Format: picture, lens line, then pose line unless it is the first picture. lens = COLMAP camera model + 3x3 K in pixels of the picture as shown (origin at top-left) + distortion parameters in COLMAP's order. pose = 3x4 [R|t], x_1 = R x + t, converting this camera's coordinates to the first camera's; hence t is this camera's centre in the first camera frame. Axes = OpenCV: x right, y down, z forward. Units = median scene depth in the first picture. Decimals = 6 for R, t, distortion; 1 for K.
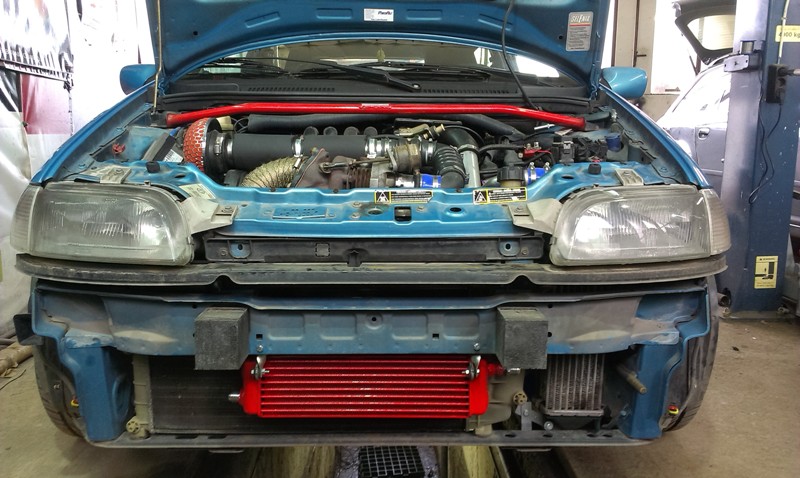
lens RADIAL K [[649.5, 0, 400.0], [0, 649.5, 239.0], [0, 0, 1]] dist [-0.000531, -0.004702]
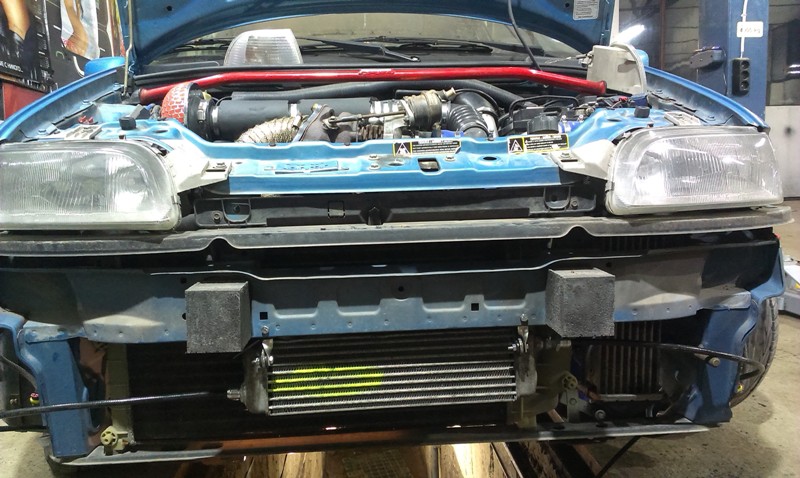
lens RADIAL K [[649.5, 0, 400.0], [0, 649.5, 239.0], [0, 0, 1]] dist [-0.000531, -0.004702]
pose [[0.998362, -0.036593, 0.043976, -0.070815], [0.038642, 0.998162, -0.046677, 0.091981], [-0.042187, 0.048300, 0.997942, 0.153009]]
